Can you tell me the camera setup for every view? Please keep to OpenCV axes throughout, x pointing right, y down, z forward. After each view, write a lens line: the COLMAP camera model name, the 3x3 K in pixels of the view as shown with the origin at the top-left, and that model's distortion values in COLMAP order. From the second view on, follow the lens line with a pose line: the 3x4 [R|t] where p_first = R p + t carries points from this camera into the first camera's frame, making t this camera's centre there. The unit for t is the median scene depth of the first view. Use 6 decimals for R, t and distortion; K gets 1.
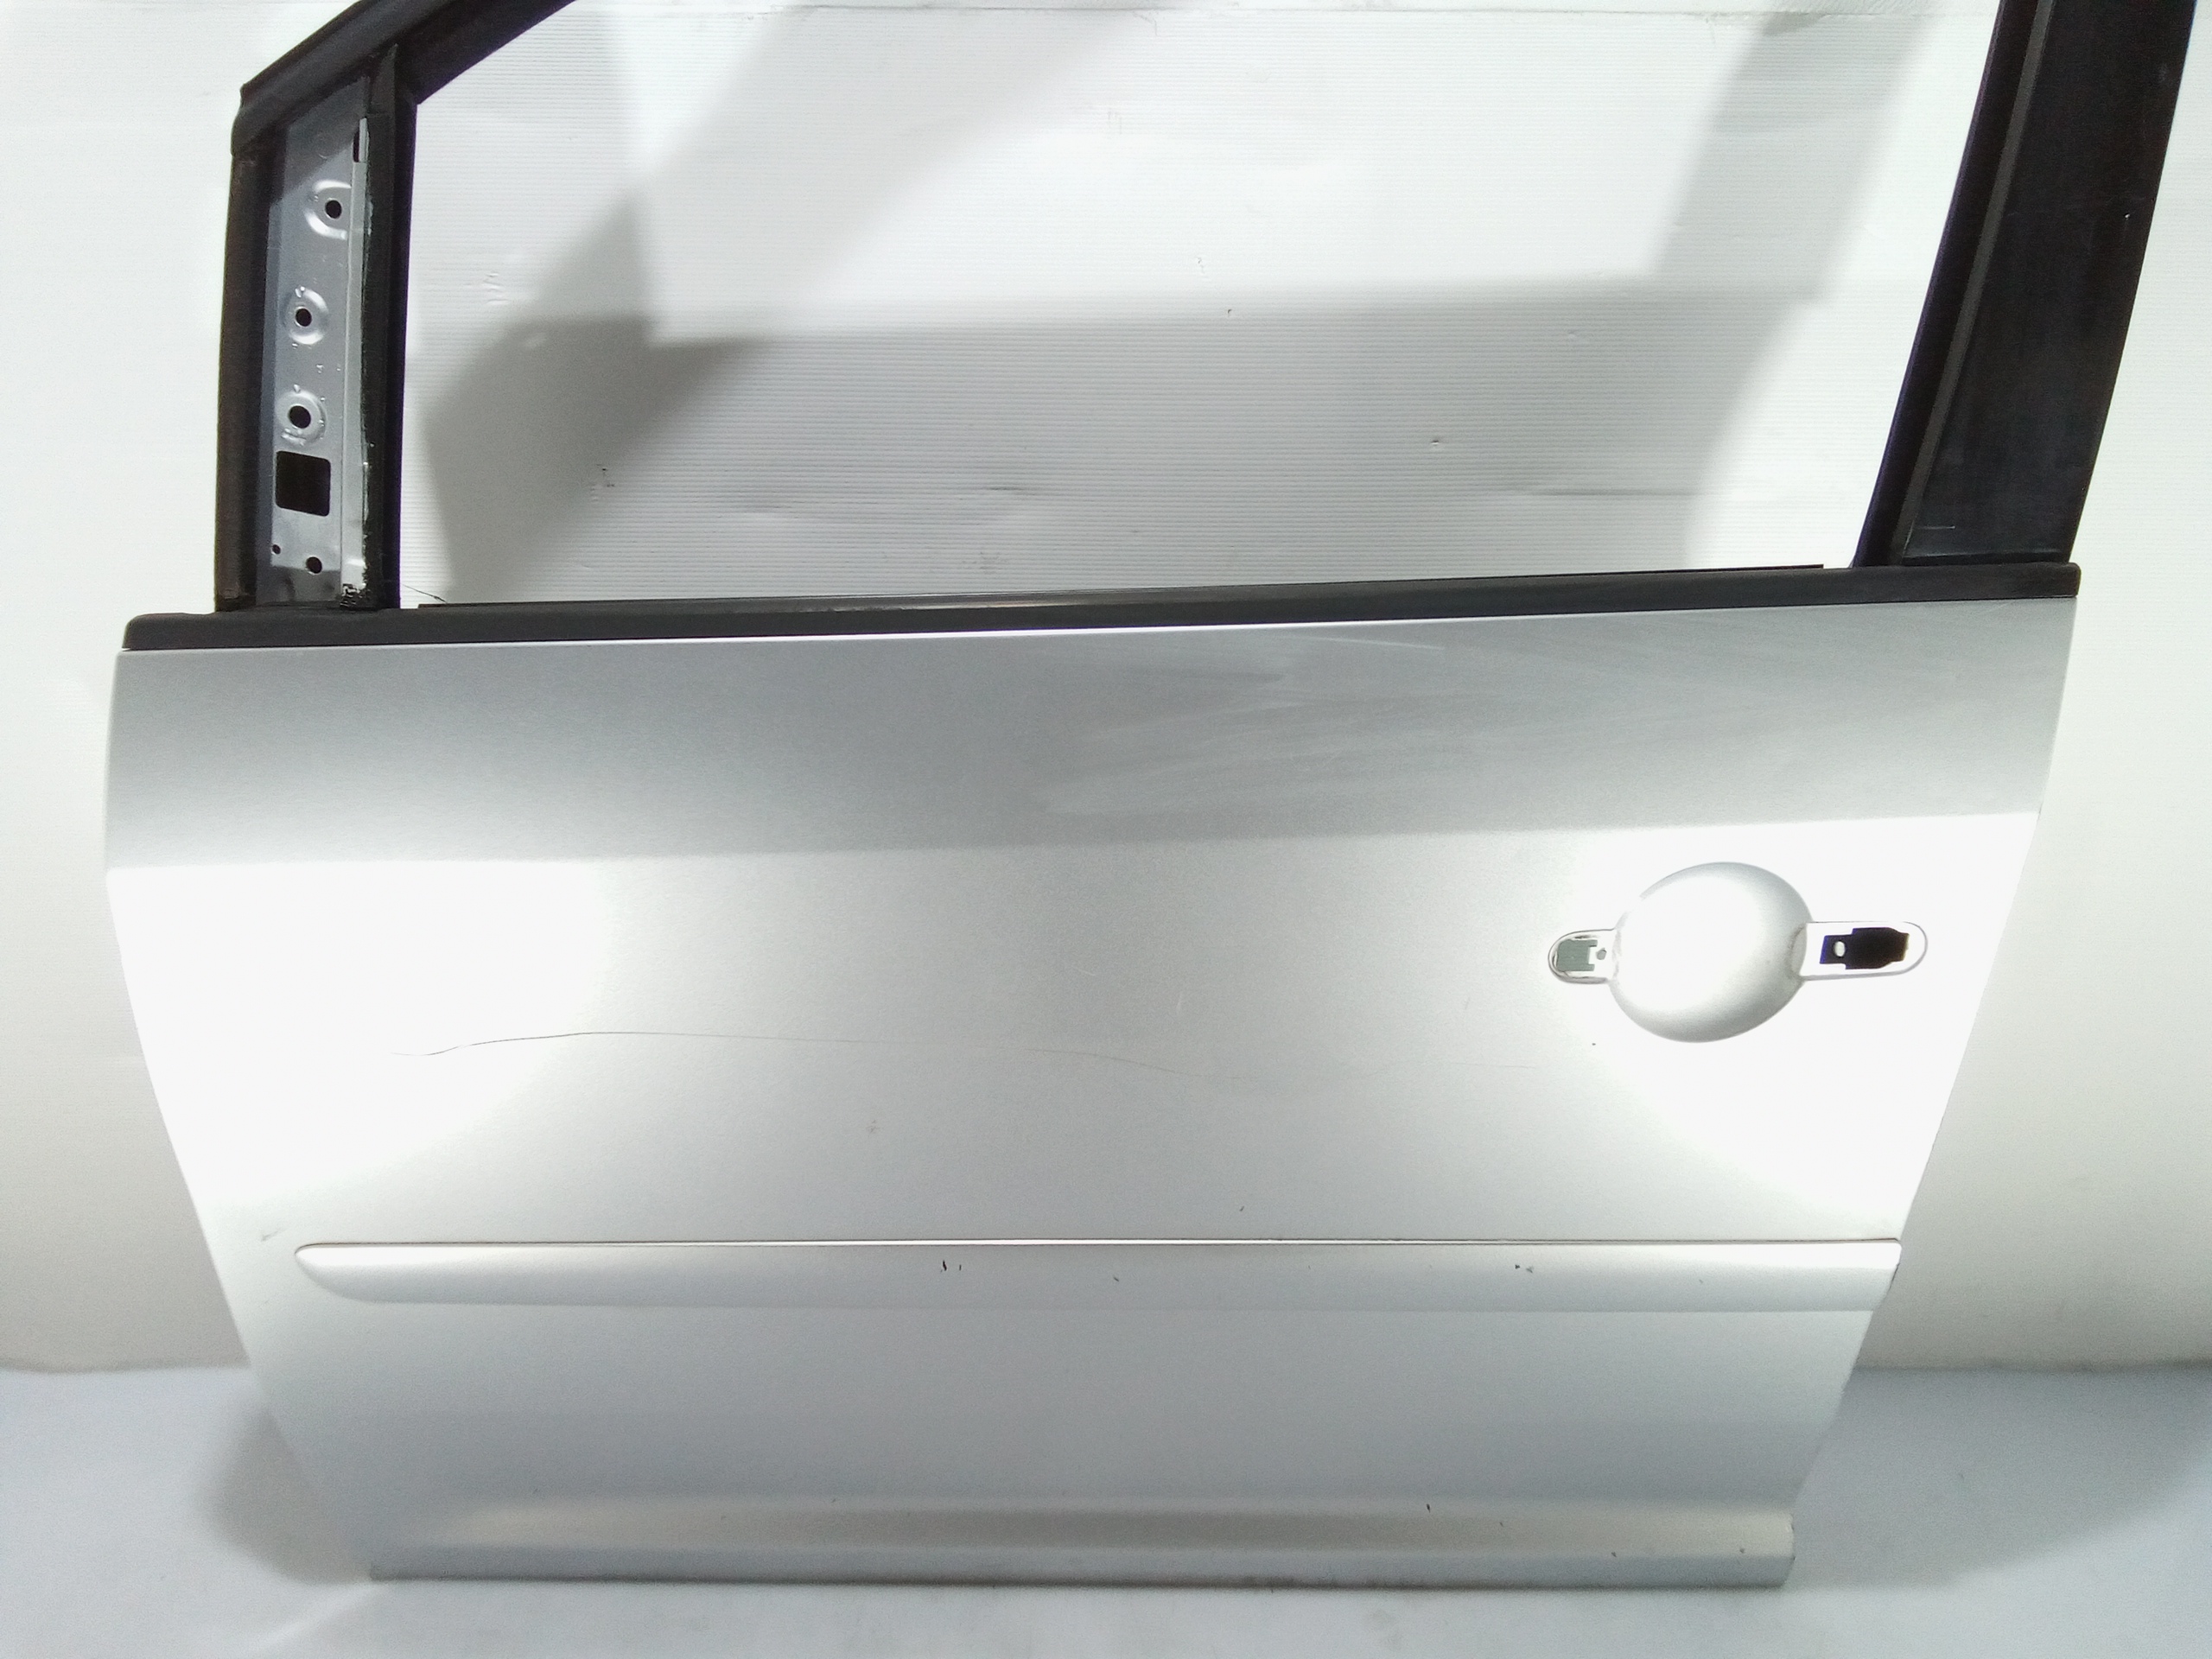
lens RADIAL K [[1589.2, 0, 1101.3], [0, 1589.2, 870.8], [0, 0, 1]] dist [0.083387, -0.102498]
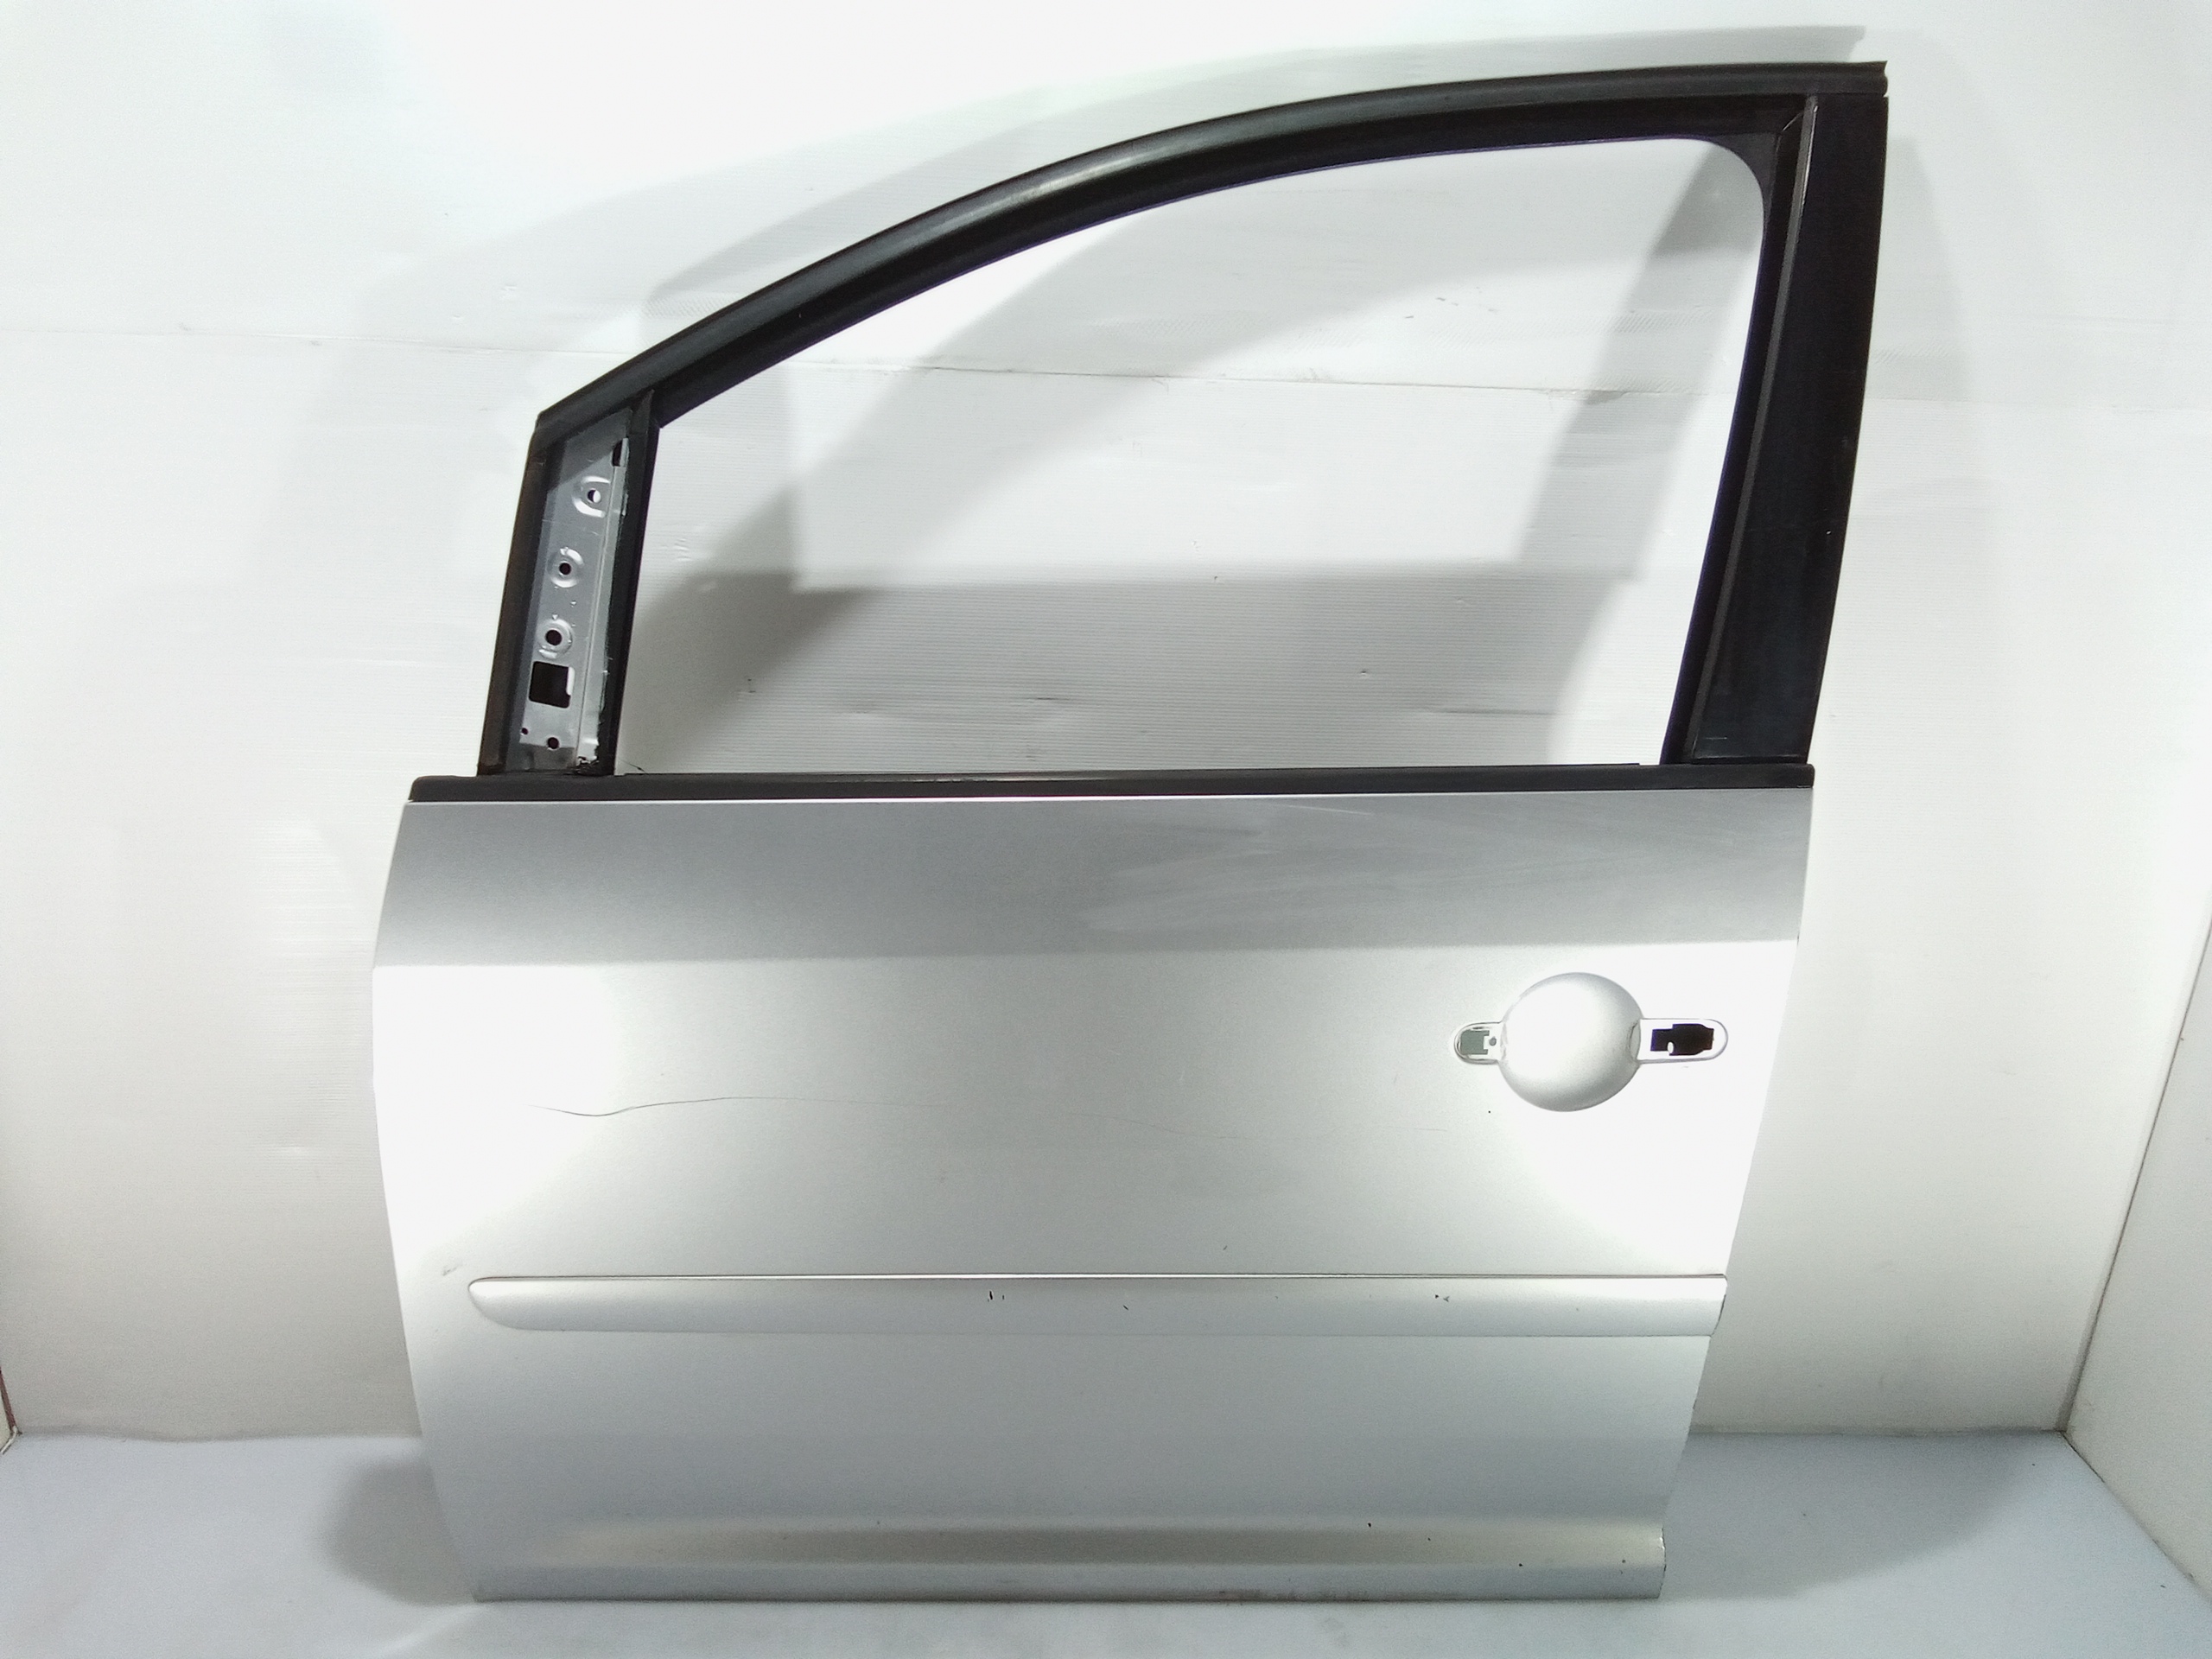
lens RADIAL K [[1589.2, 0, 1101.3], [0, 1589.2, 870.8], [0, 0, 1]] dist [0.083387, -0.102498]
pose [[0.998691, 0.015224, 0.048830, -0.087007], [-0.008371, 0.990452, -0.137604, 0.097876], [-0.050458, 0.137015, 0.989283, -0.341731]]
